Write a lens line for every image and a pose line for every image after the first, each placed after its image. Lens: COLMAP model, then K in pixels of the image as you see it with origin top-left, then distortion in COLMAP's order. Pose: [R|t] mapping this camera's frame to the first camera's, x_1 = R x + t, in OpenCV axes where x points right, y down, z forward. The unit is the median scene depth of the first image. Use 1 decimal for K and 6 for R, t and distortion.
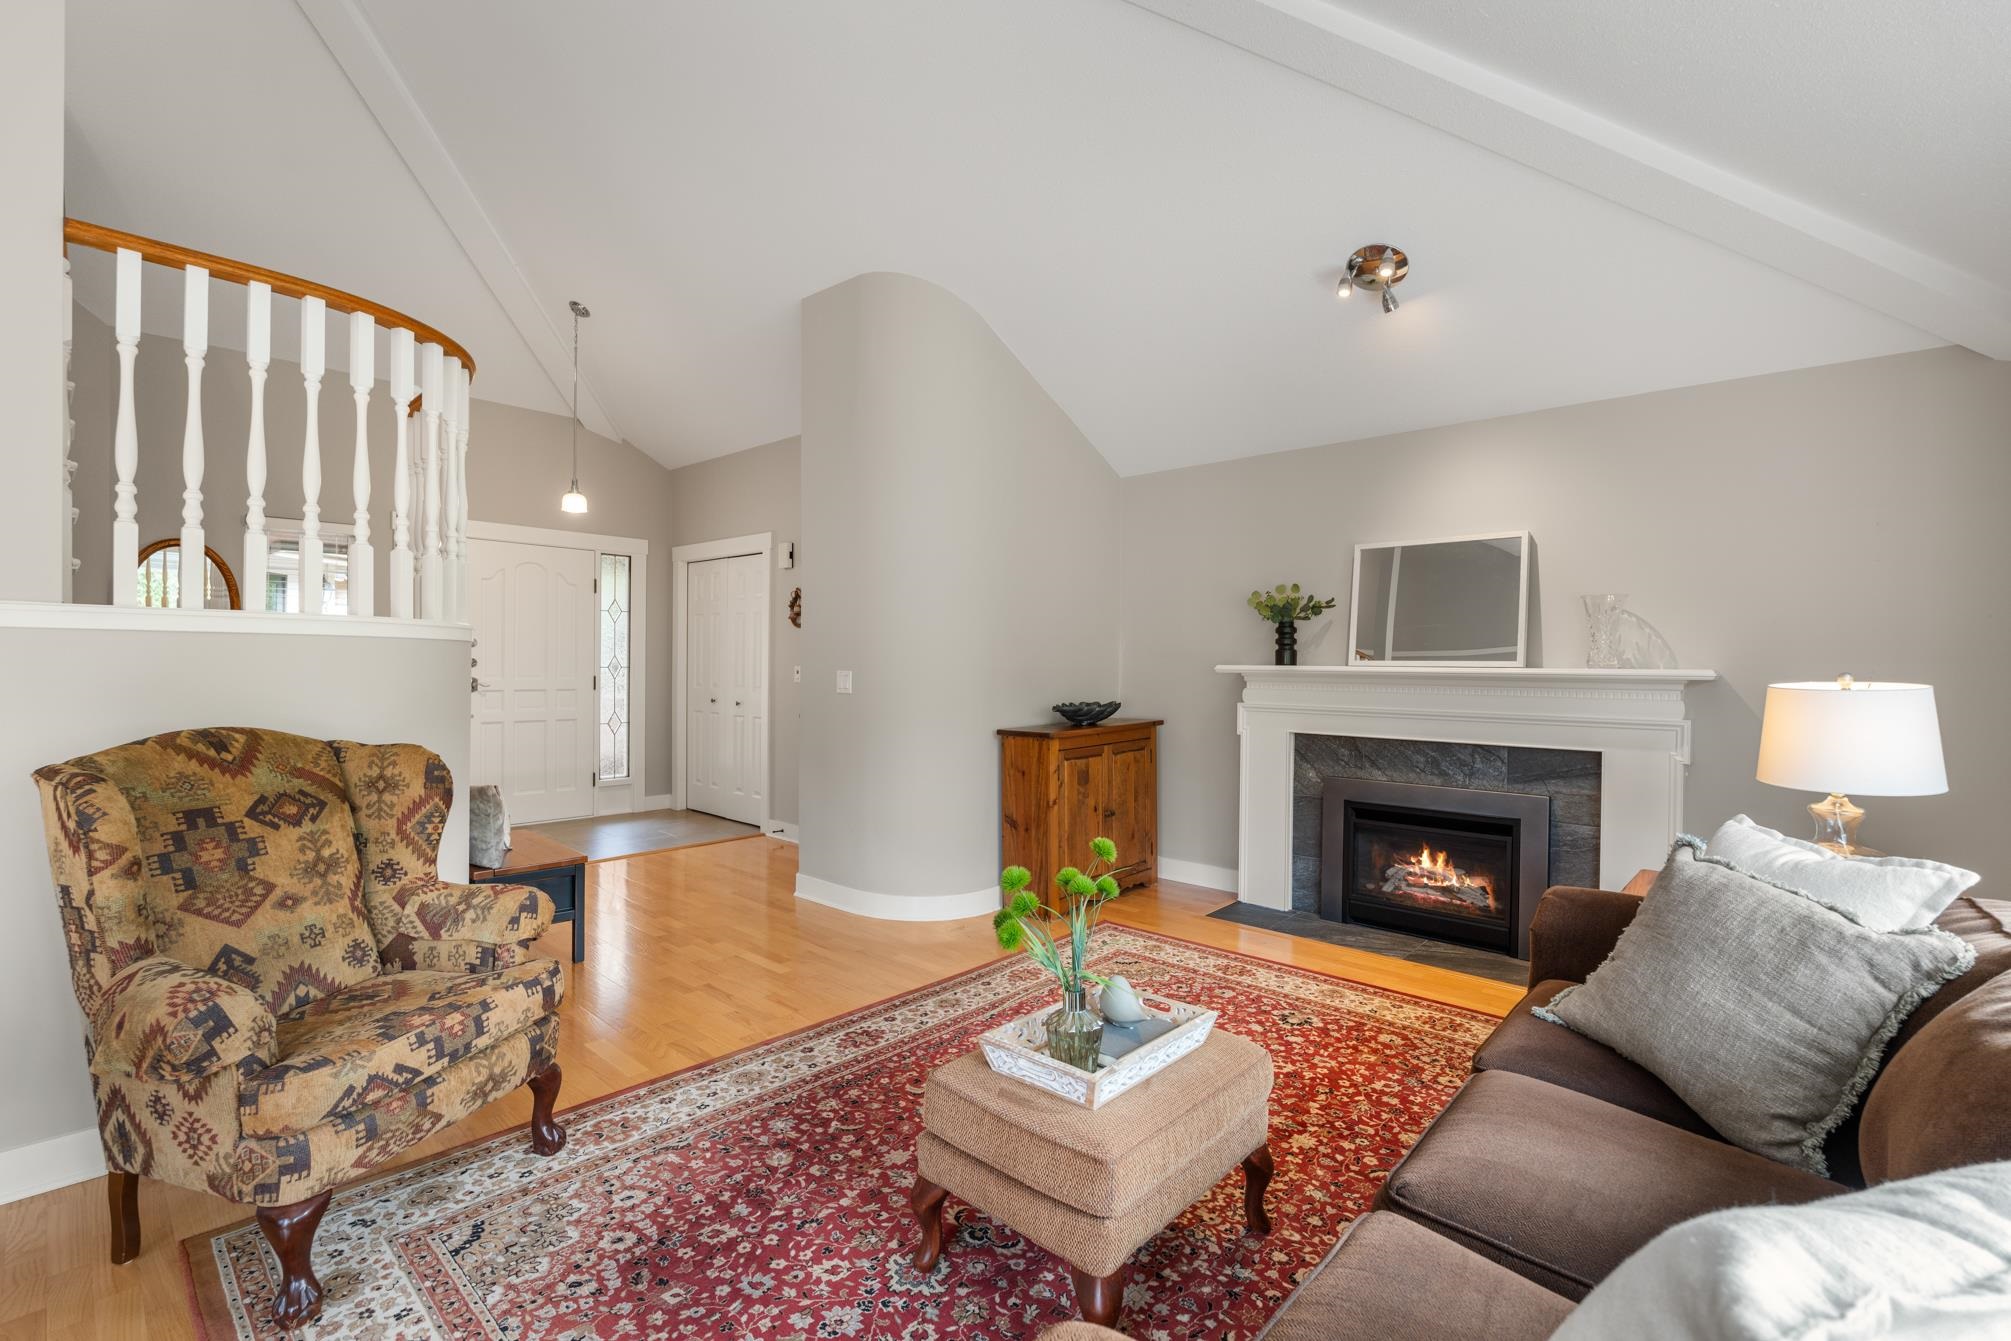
lens RADIAL K [[876.2, 0, 1001.5], [0, 876.2, 675.3], [0, 0, 1]] dist [-0.014295, 0.002557]
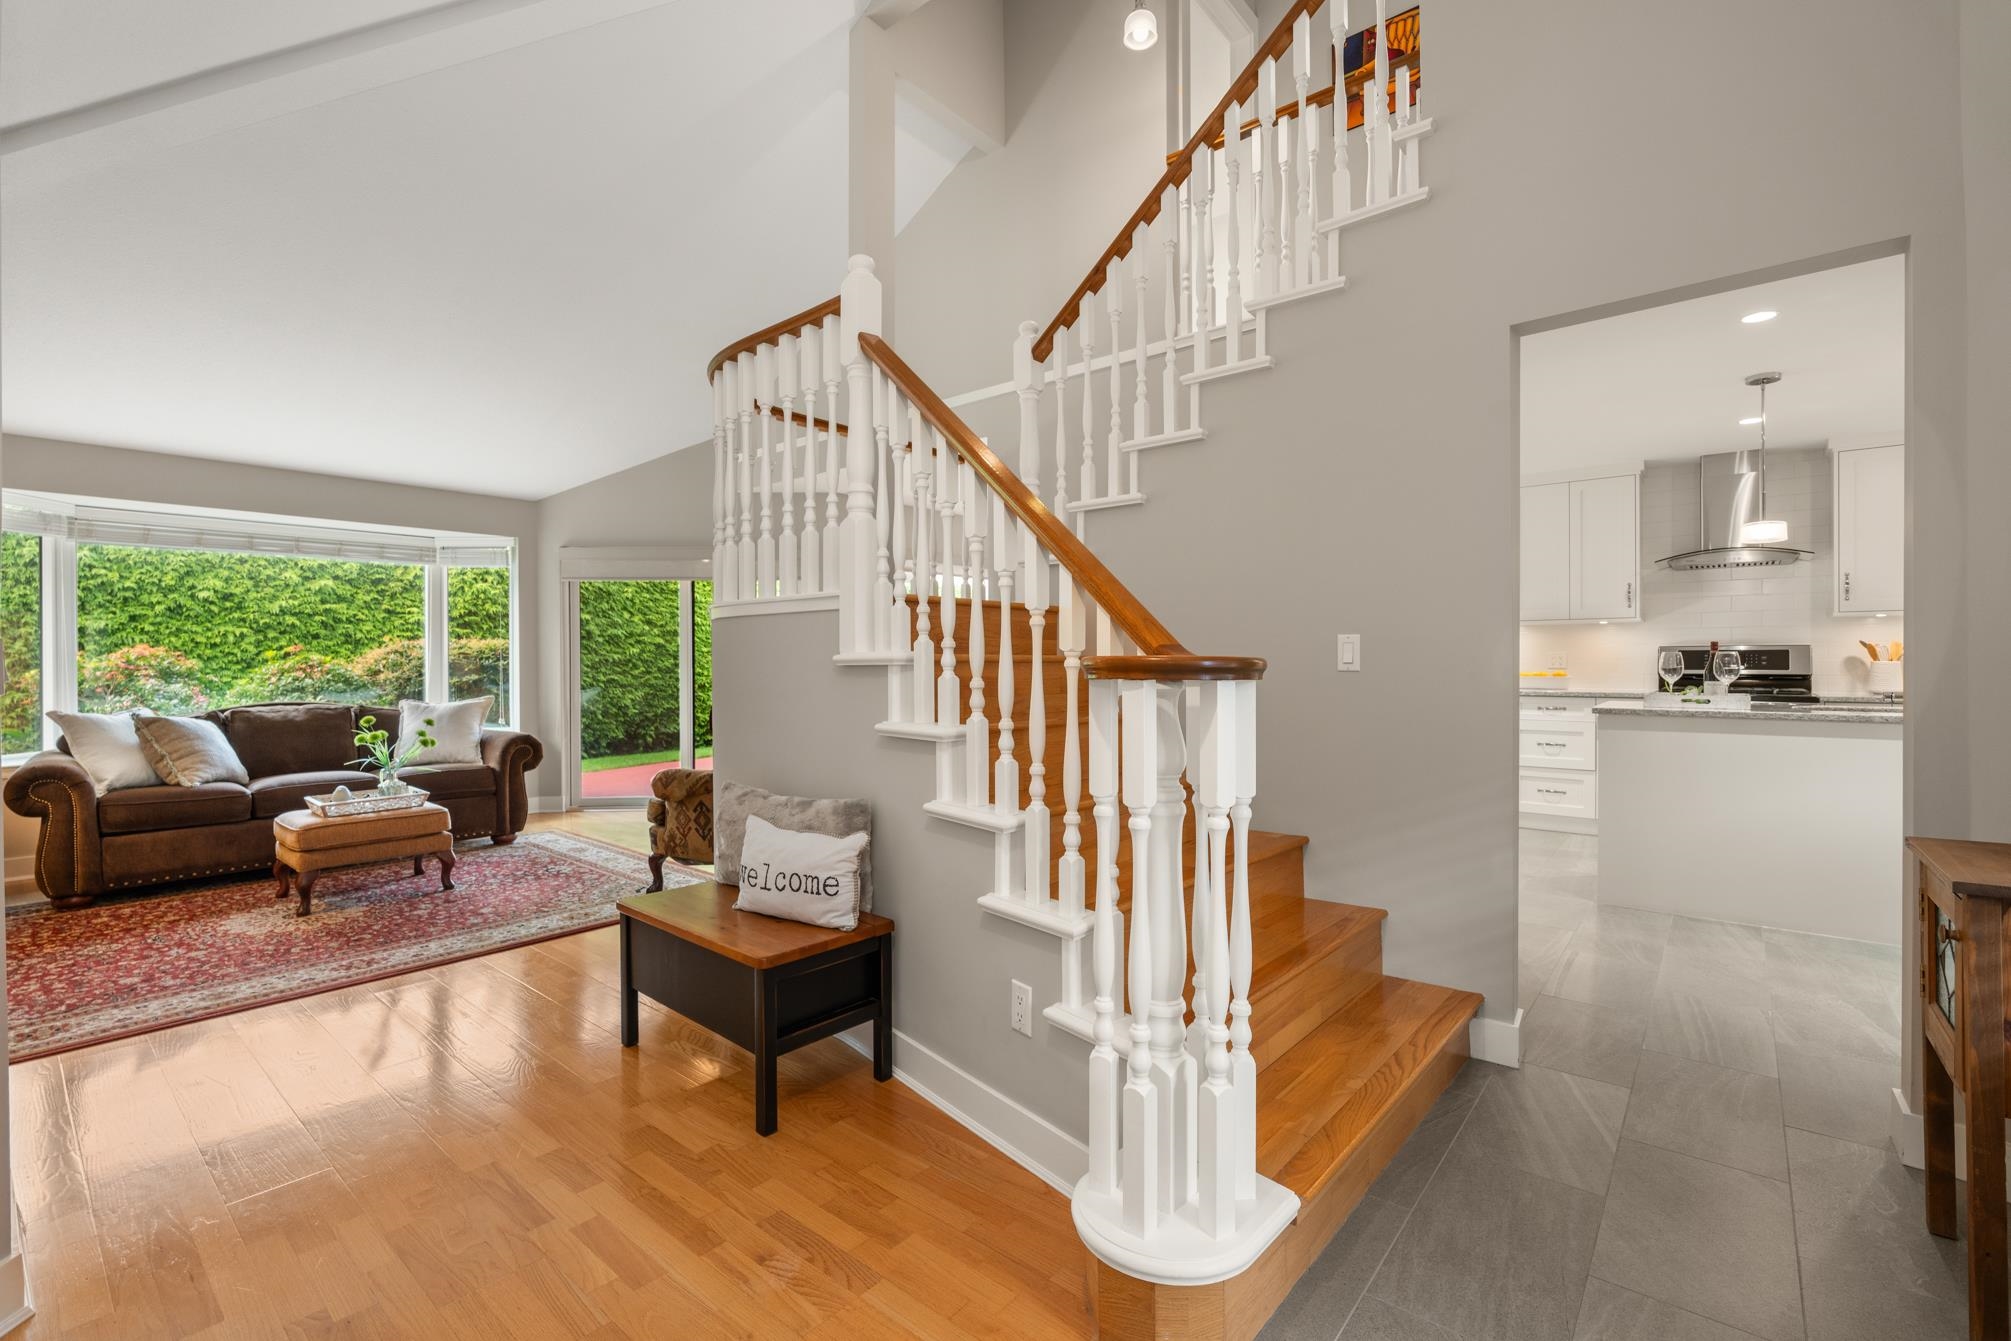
lens RADIAL K [[876.2, 0, 1006.9], [0, 876.2, 663.5], [0, 0, 1]] dist [-0.014295, 0.002557]
pose [[-0.999068, -0.004902, -0.042891, -0.799337], [-0.005621, 0.999845, 0.016675, -0.004035], [0.042803, 0.016901, -0.998941, 1.807576]]
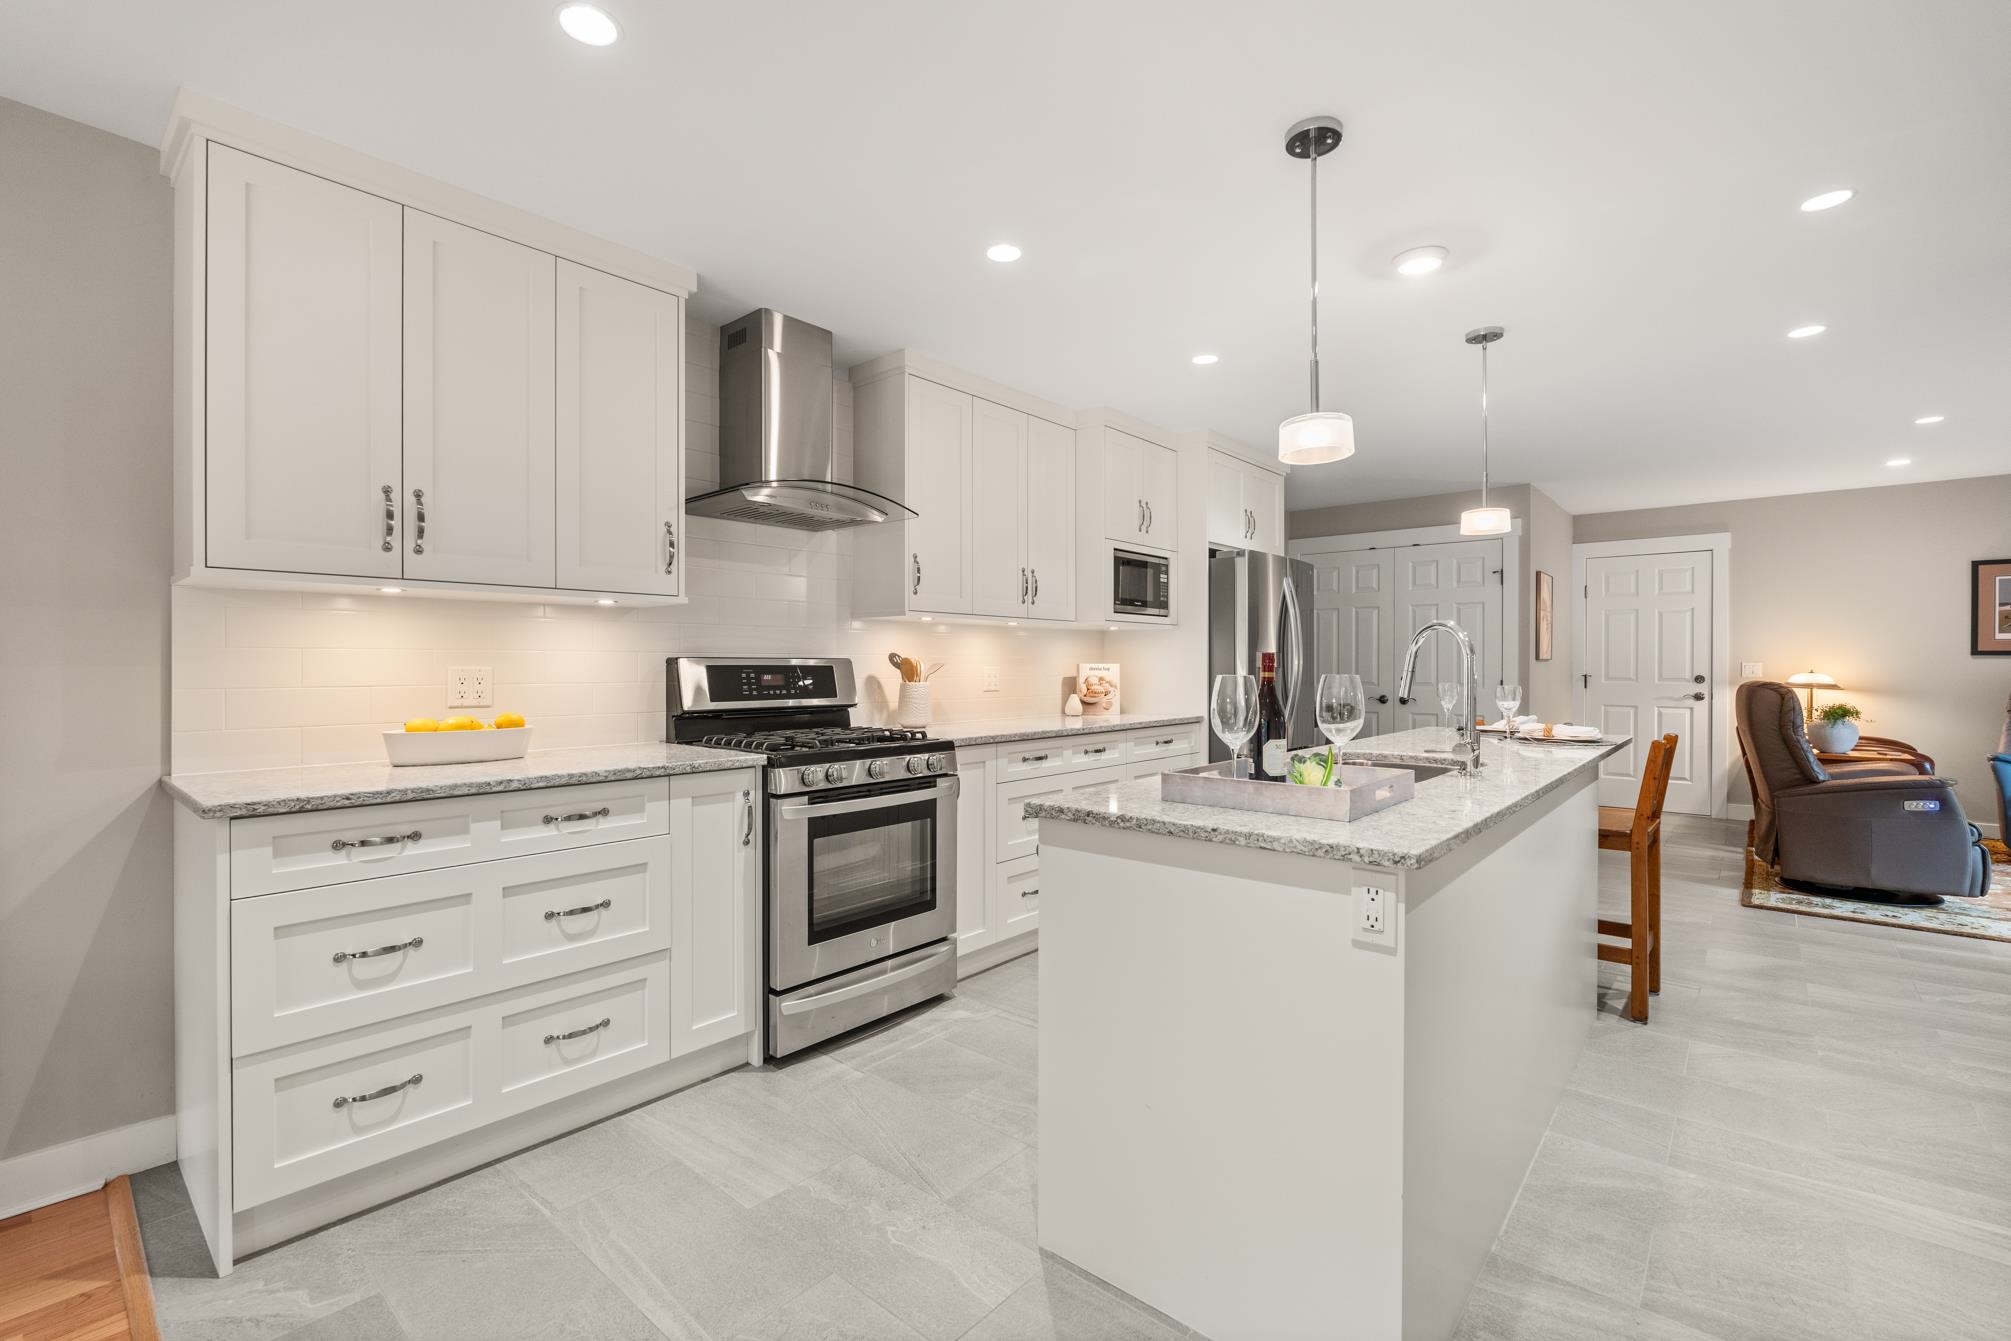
lens RADIAL K [[876.2, 0, 1009.0], [0, 876.2, 667.6], [0, 0, 1]] dist [-0.014295, 0.002557]
pose [[0.025569, -0.004484, -0.999663, -1.256943], [-0.013627, 0.999895, -0.004833, -0.006599], [0.999580, 0.013746, 0.025505, 0.501930]]
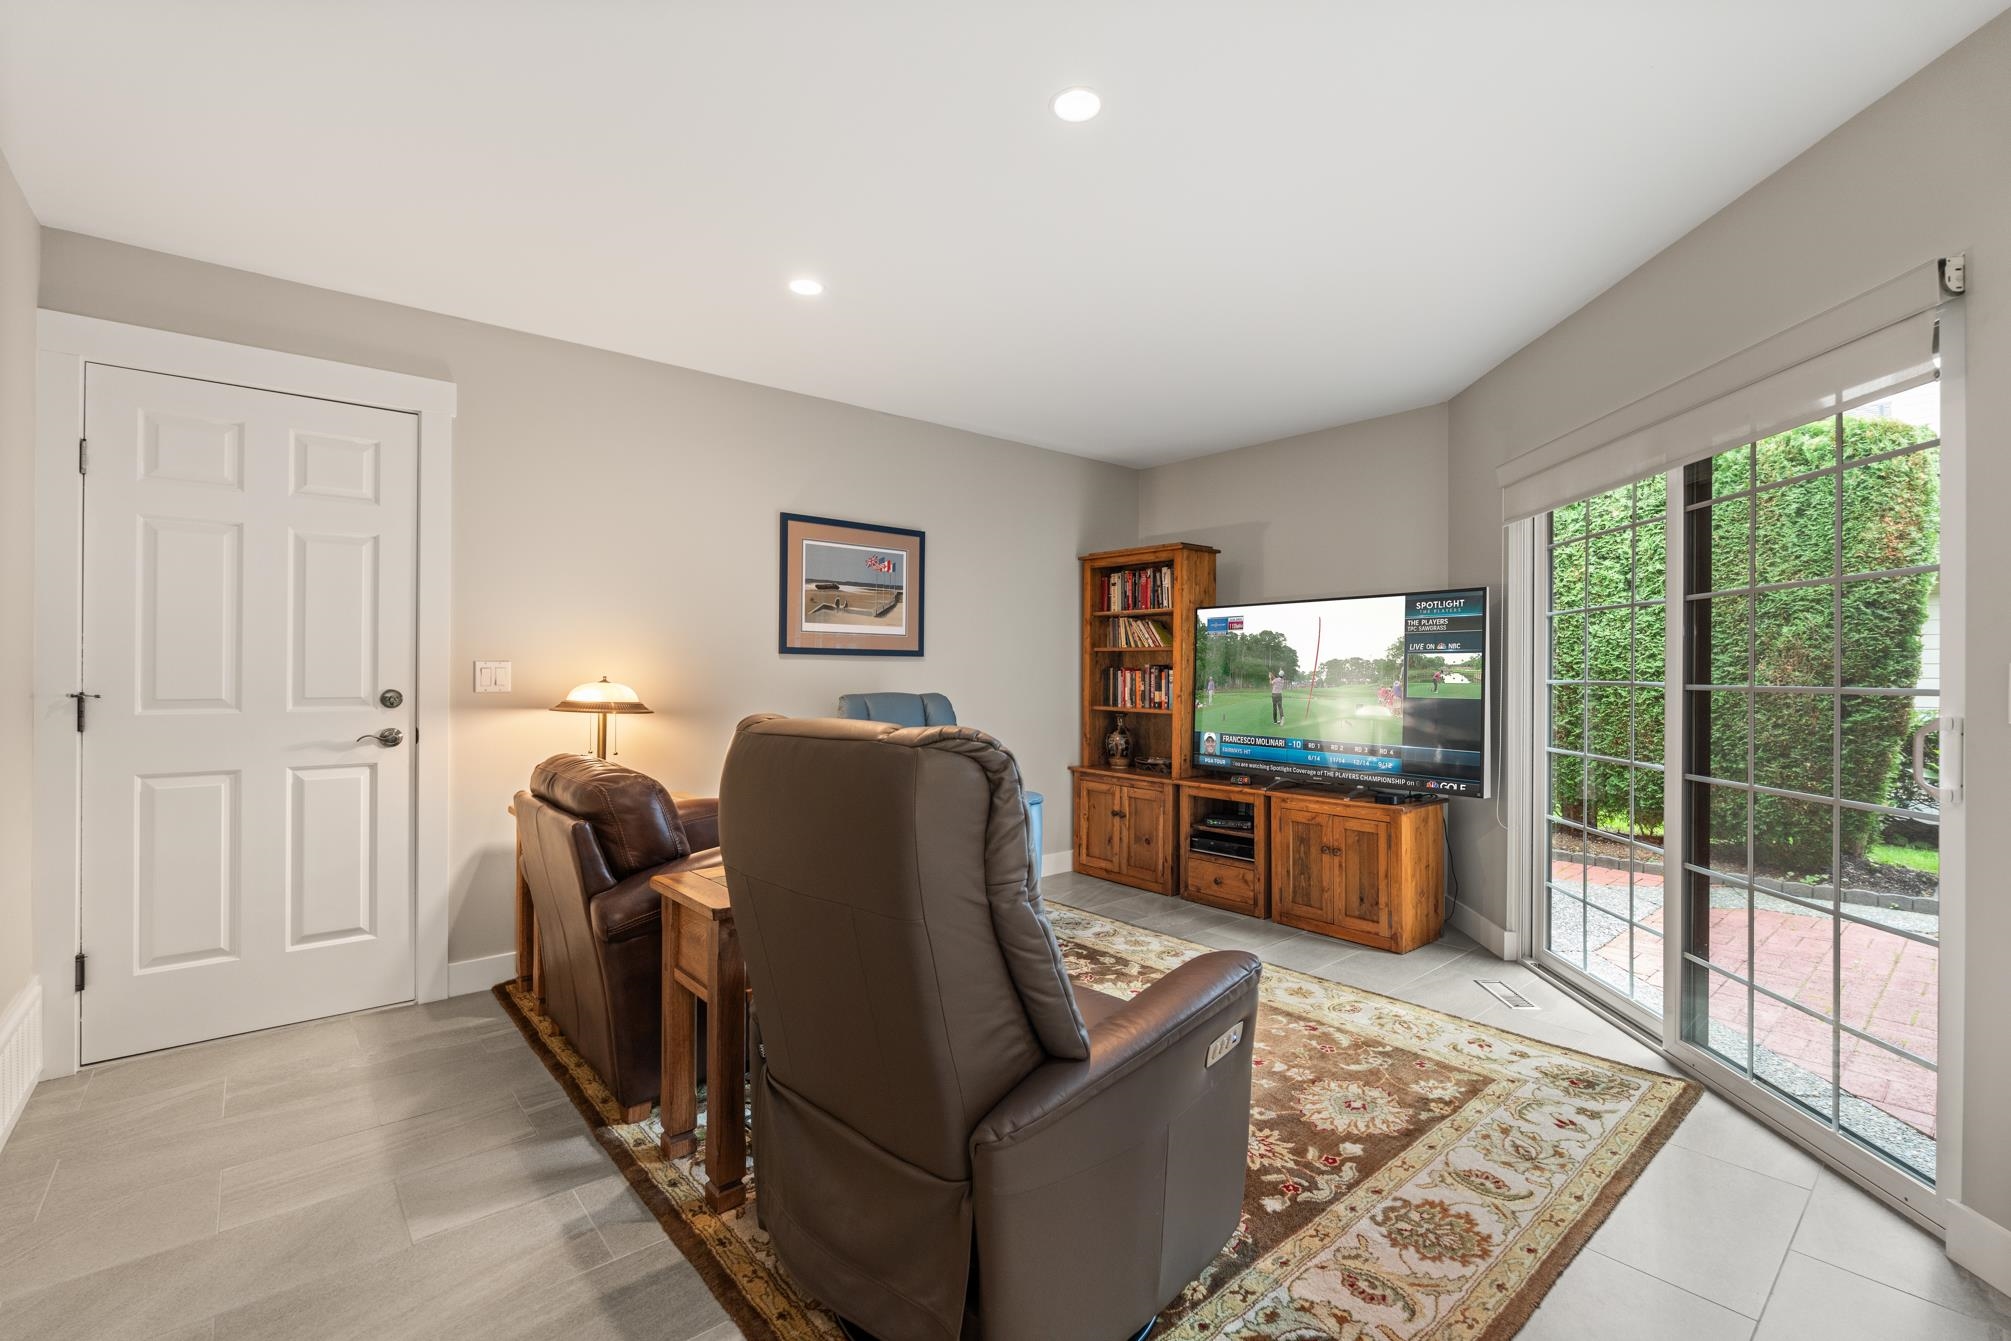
lens RADIAL K [[876.2, 0, 994.6], [0, 876.2, 669.4], [0, 0, 1]] dist [-0.014295, 0.002557]
pose [[0.991706, -0.004348, -0.128452, -2.461046], [0.002389, 0.999879, -0.015395, -0.025561], [0.128504, 0.014960, 0.991596, 1.319482]]
